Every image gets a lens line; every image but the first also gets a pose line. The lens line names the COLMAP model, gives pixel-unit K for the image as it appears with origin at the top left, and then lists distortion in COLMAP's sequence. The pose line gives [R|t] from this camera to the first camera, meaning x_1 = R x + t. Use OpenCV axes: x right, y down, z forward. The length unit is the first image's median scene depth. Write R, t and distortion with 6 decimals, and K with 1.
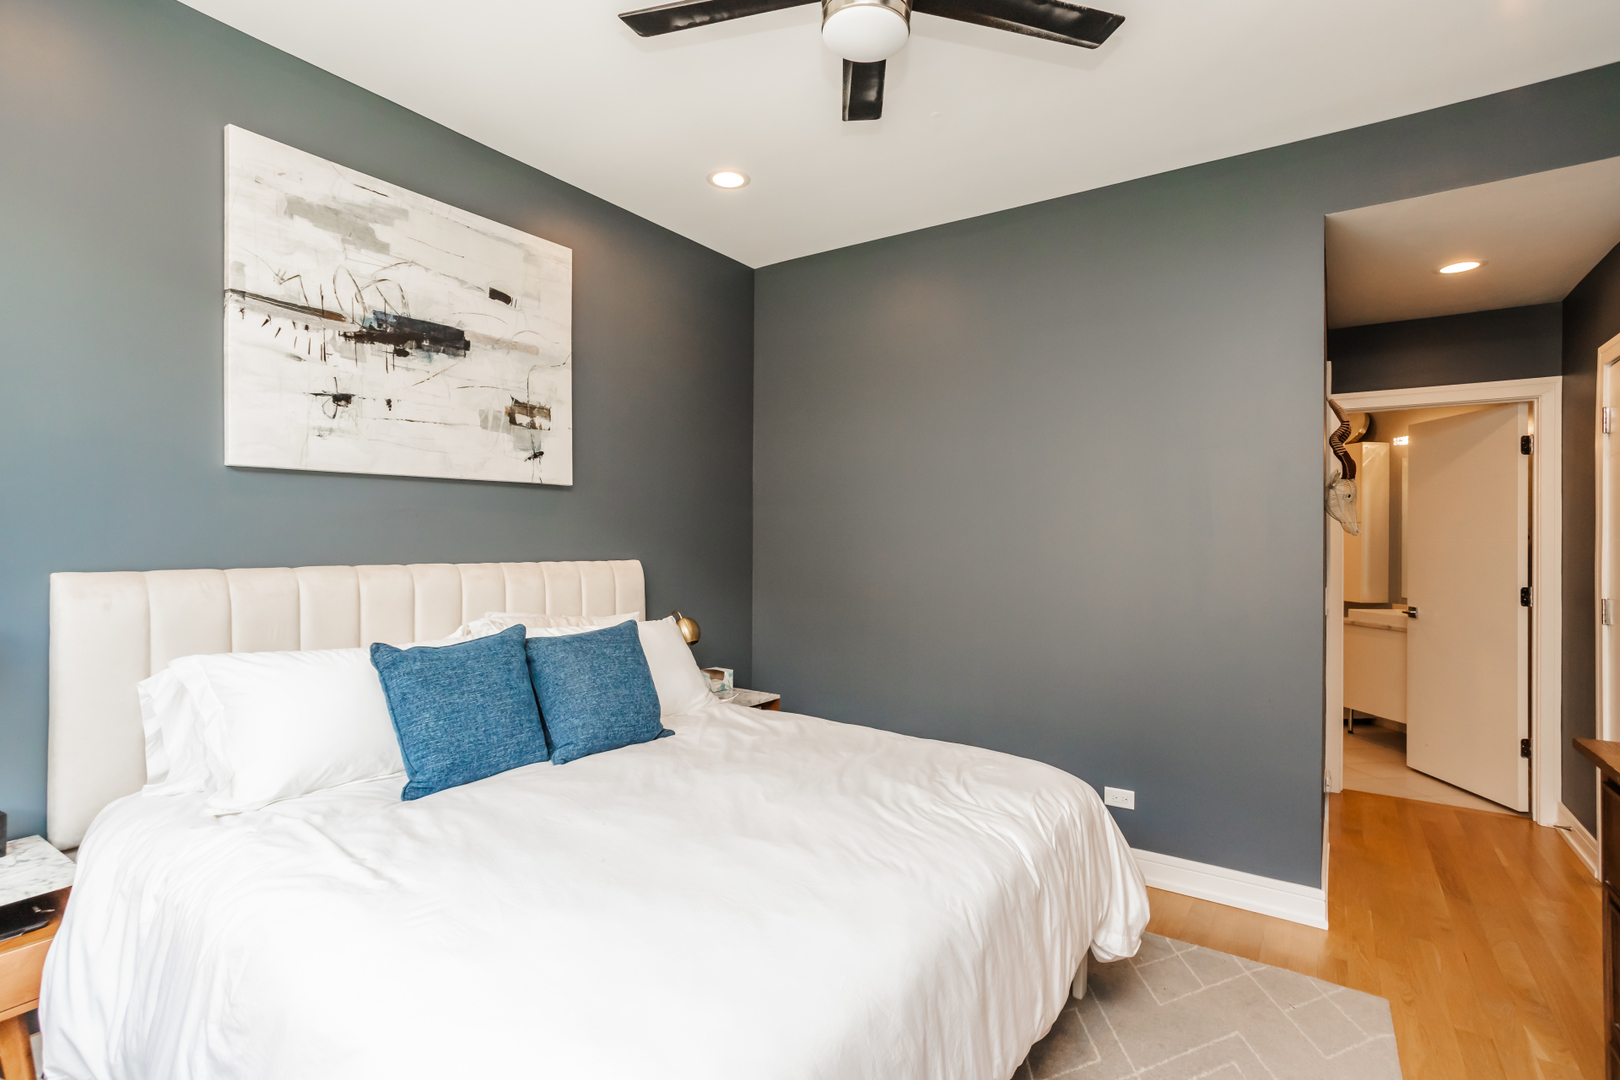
lens RADIAL K [[796.7, 0, 794.1], [0, 796.7, 526.1], [0, 0, 1]] dist [-0.037440, 0.028731]
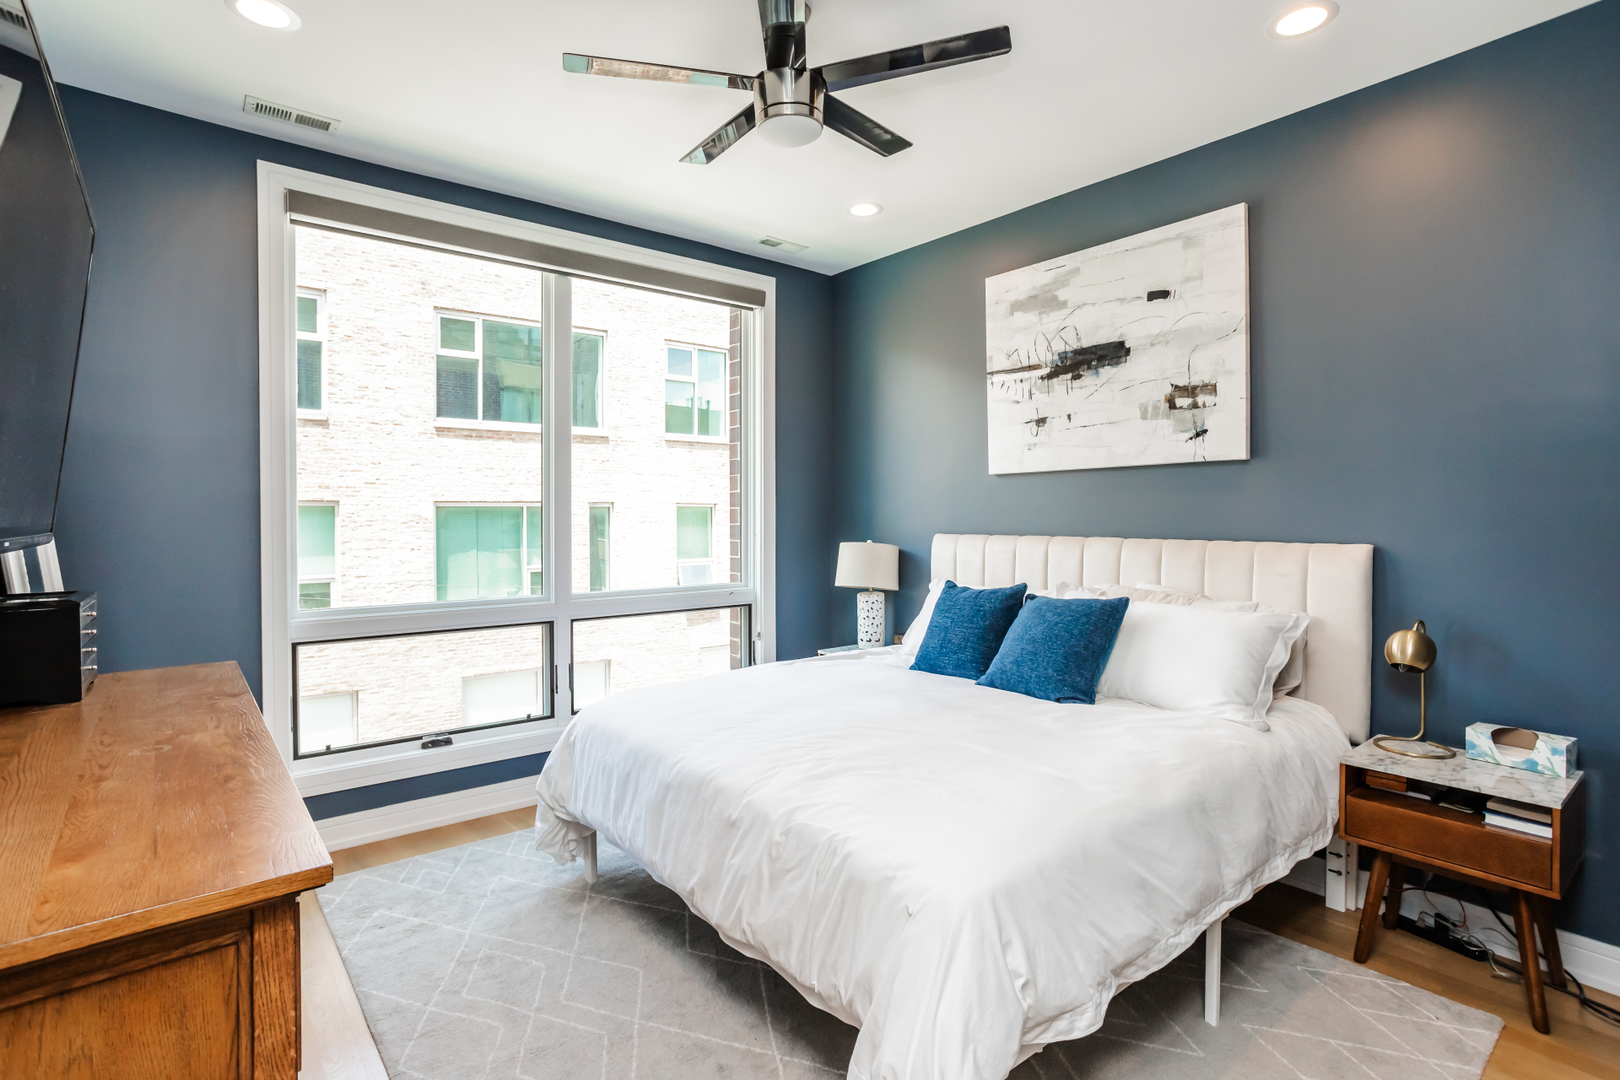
lens RADIAL K [[796.7, 0, 846.5], [0, 796.7, 519.2], [0, 0, 1]] dist [-0.037440, 0.028731]
pose [[-0.253293, -0.003252, -0.967384, 0.978023], [0.010185, 0.999930, -0.006028, 0.025652], [0.967336, -0.011380, -0.253242, 1.059734]]
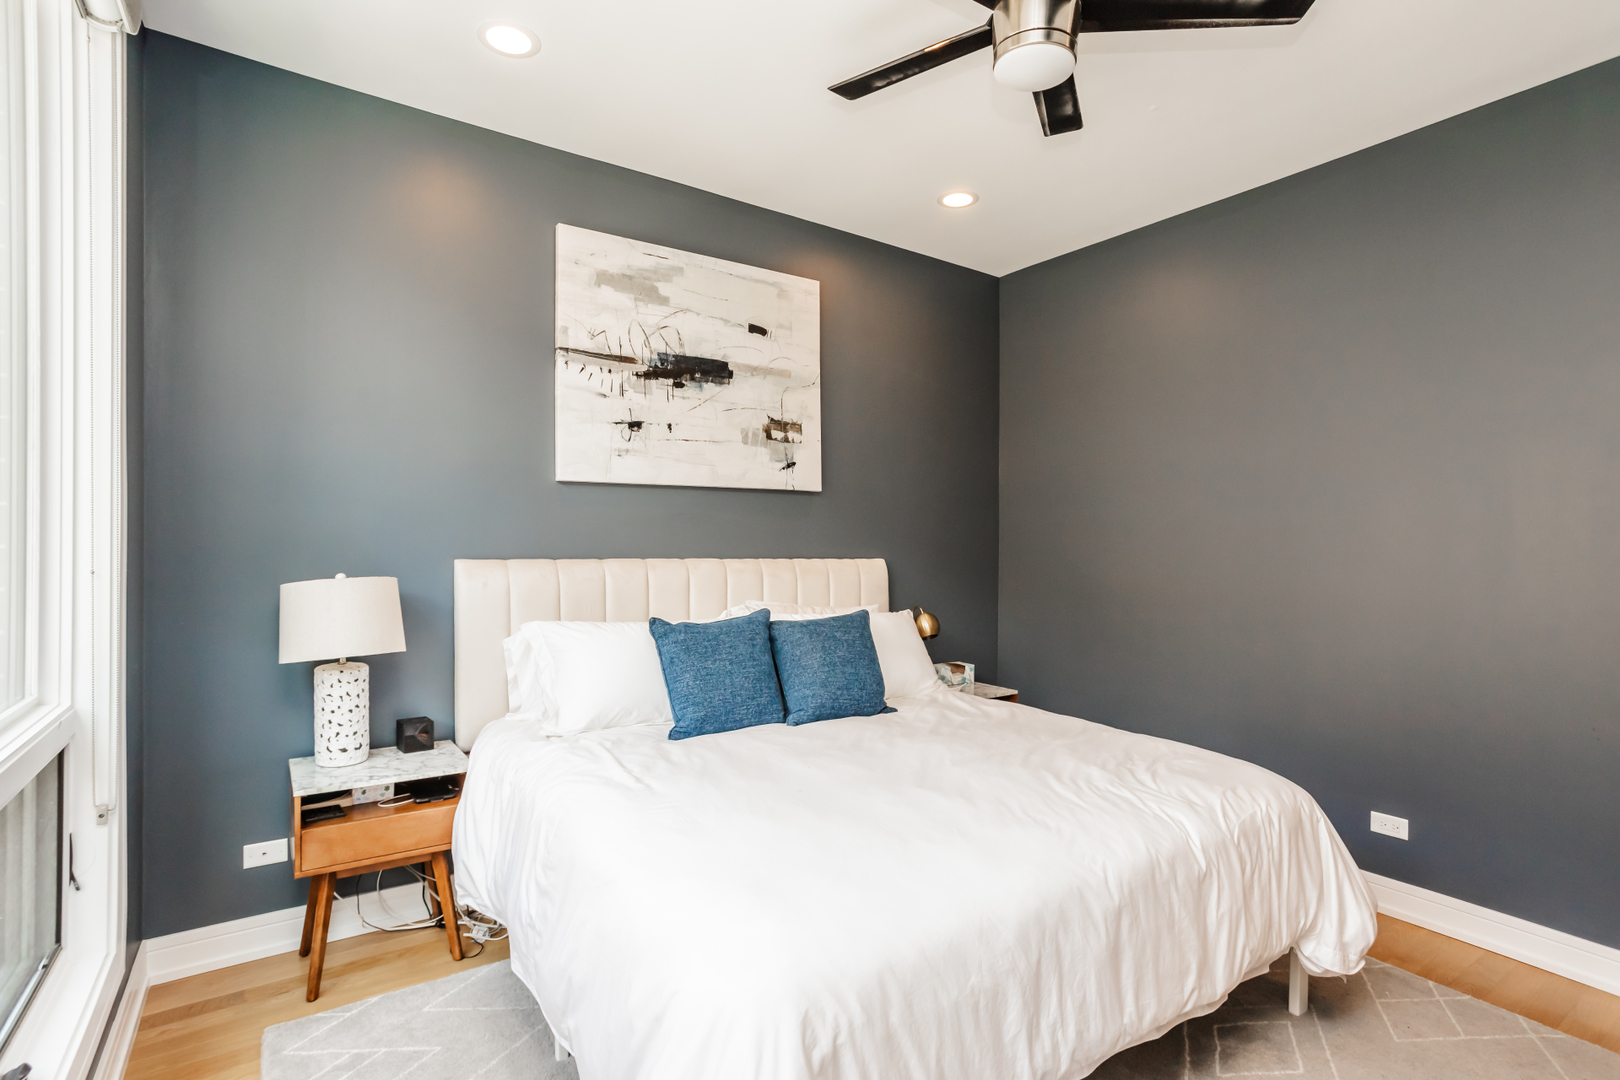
lens RADIAL K [[796.7, 0, 785.1], [0, 796.7, 540.6], [0, 0, 1]] dist [-0.037440, 0.028731]
pose [[0.931502, 0.000730, -0.363736, 0.114164], [0.002613, 0.999959, 0.008701, 0.012193], [0.363727, -0.009056, 0.931461, -0.097934]]
